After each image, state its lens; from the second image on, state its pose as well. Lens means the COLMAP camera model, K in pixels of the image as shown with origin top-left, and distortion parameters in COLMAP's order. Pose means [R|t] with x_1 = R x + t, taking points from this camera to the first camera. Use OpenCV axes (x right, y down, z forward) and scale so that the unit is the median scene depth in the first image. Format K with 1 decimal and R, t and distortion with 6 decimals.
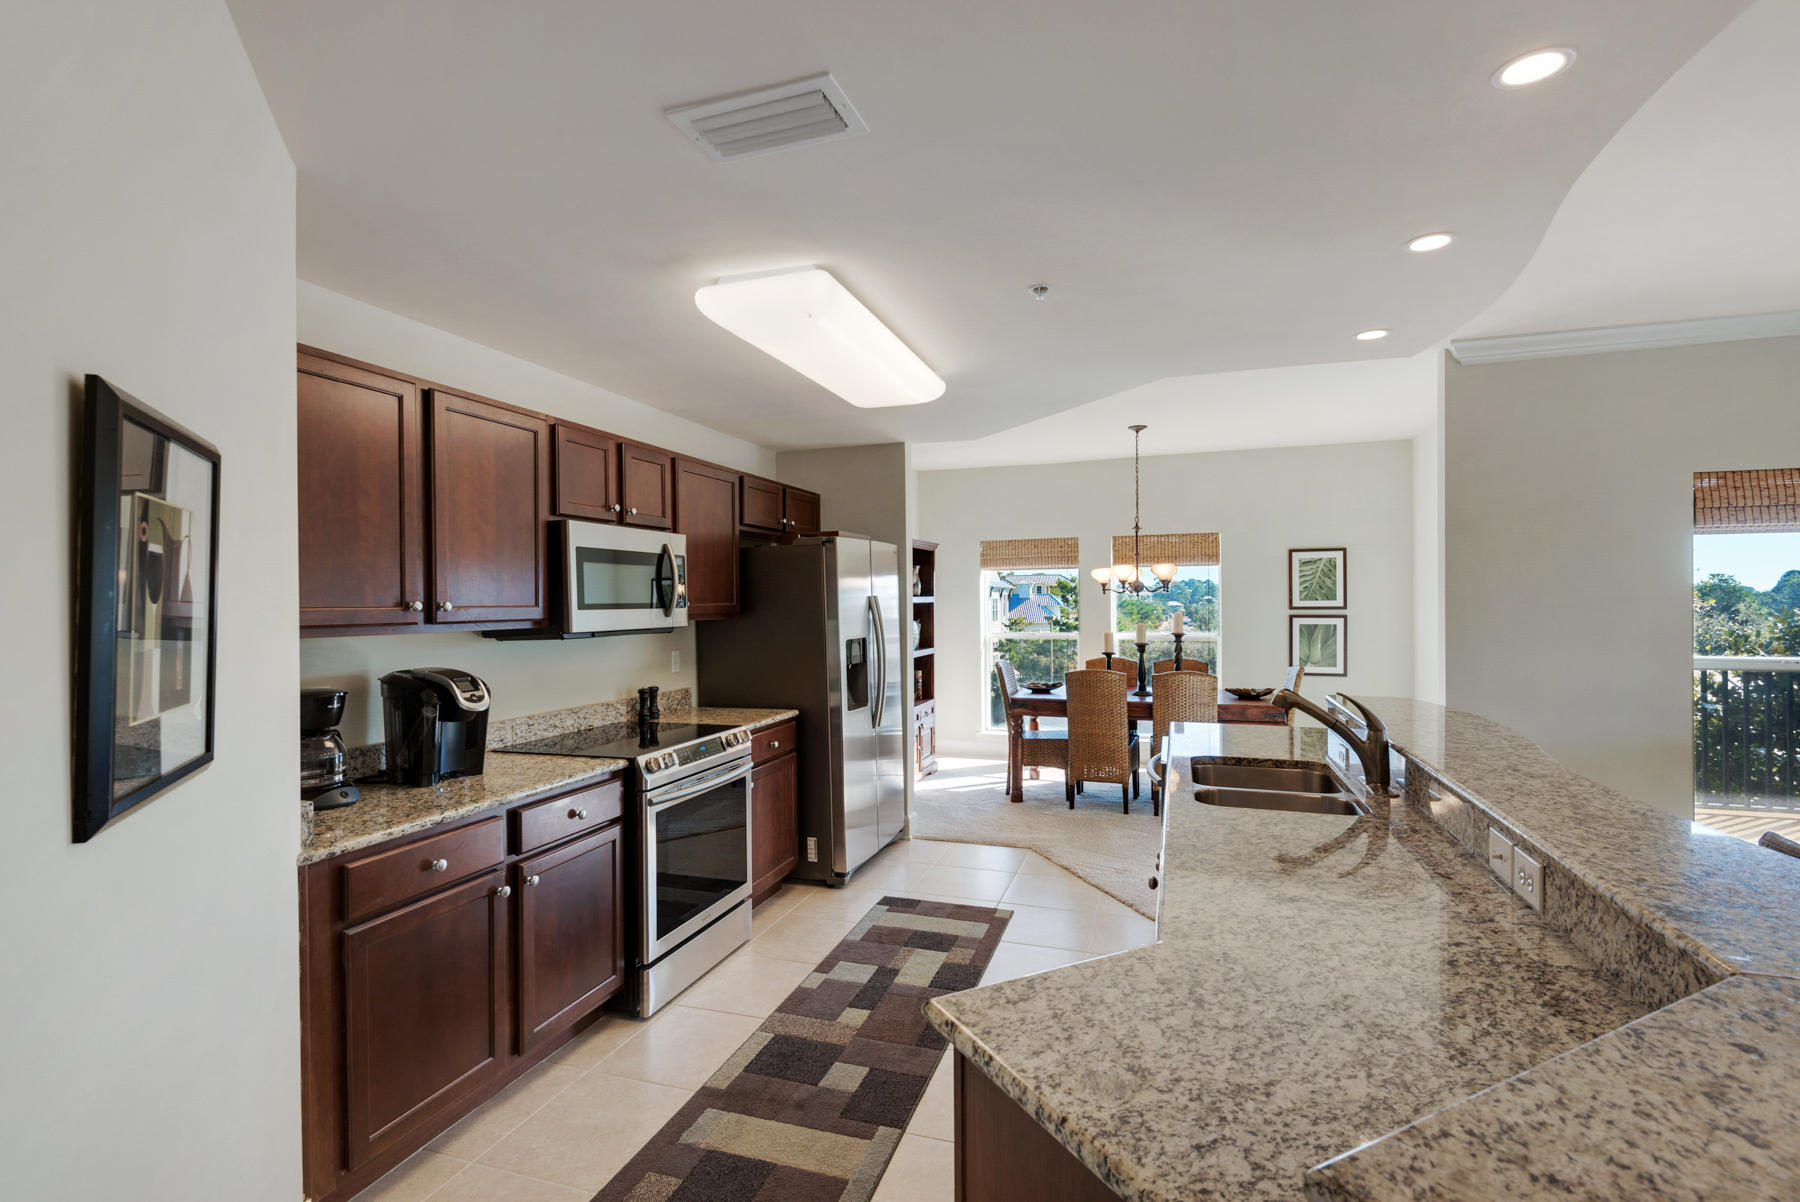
lens RADIAL K [[845.8, 0, 893.5], [0, 845.8, 600.1], [0, 0, 1]] dist [0.025907, -0.021904]
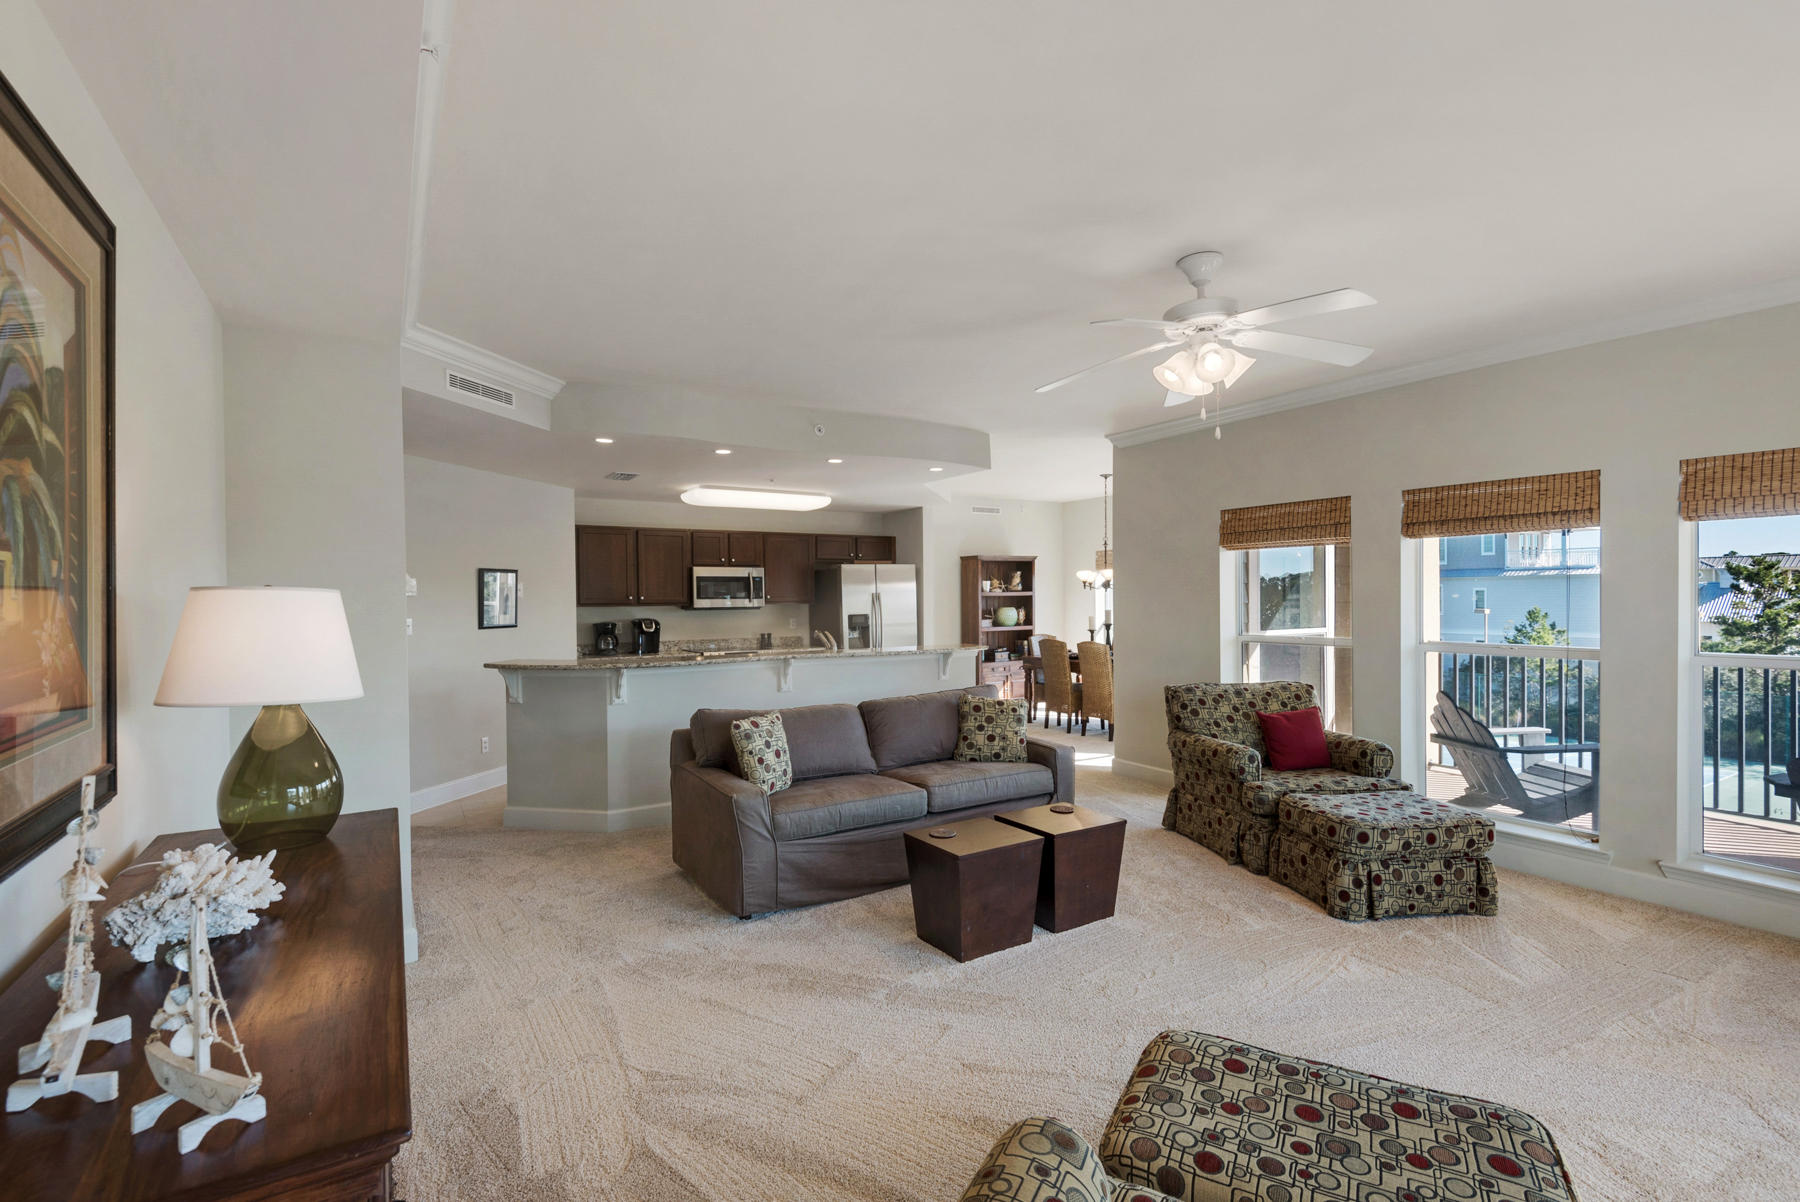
lens RADIAL K [[818.8, 0, 897.7], [0, 818.8, 607.6], [0, 0, 1]] dist [0.040453, -0.020076]
pose [[0.773832, 0.008009, -0.633340, 1.342420], [0.003797, 0.999843, 0.017283, -0.004028], [0.633379, -0.015779, 0.773681, -0.476870]]
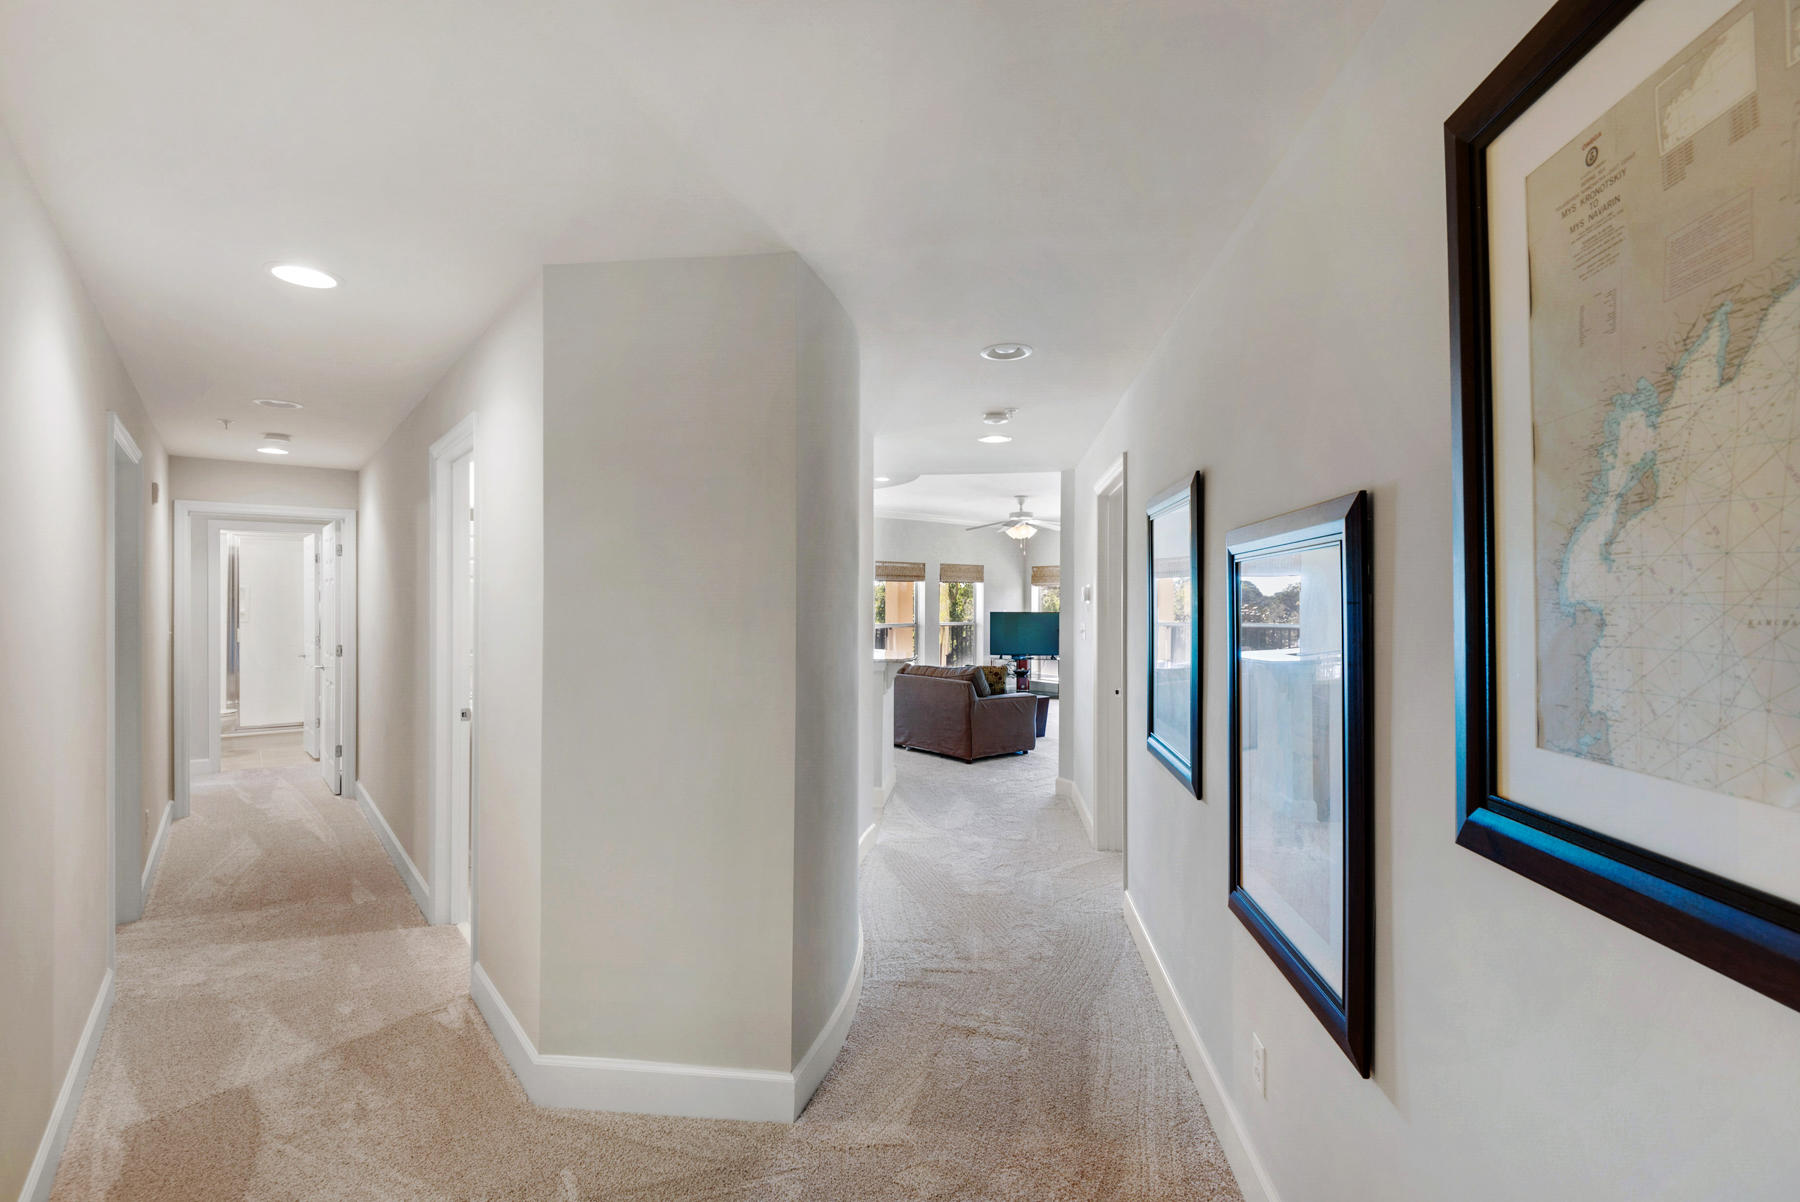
lens RADIAL K [[810.4, 0, 896.5], [0, 810.4, 602.4], [0, 0, 1]] dist [0.032653, -0.016879]
pose [[0.541231, 0.004448, 0.840862, -0.885422], [-0.003556, 0.999989, -0.003001, 0.001297], [-0.840866, -0.001366, 0.541241, -0.563909]]
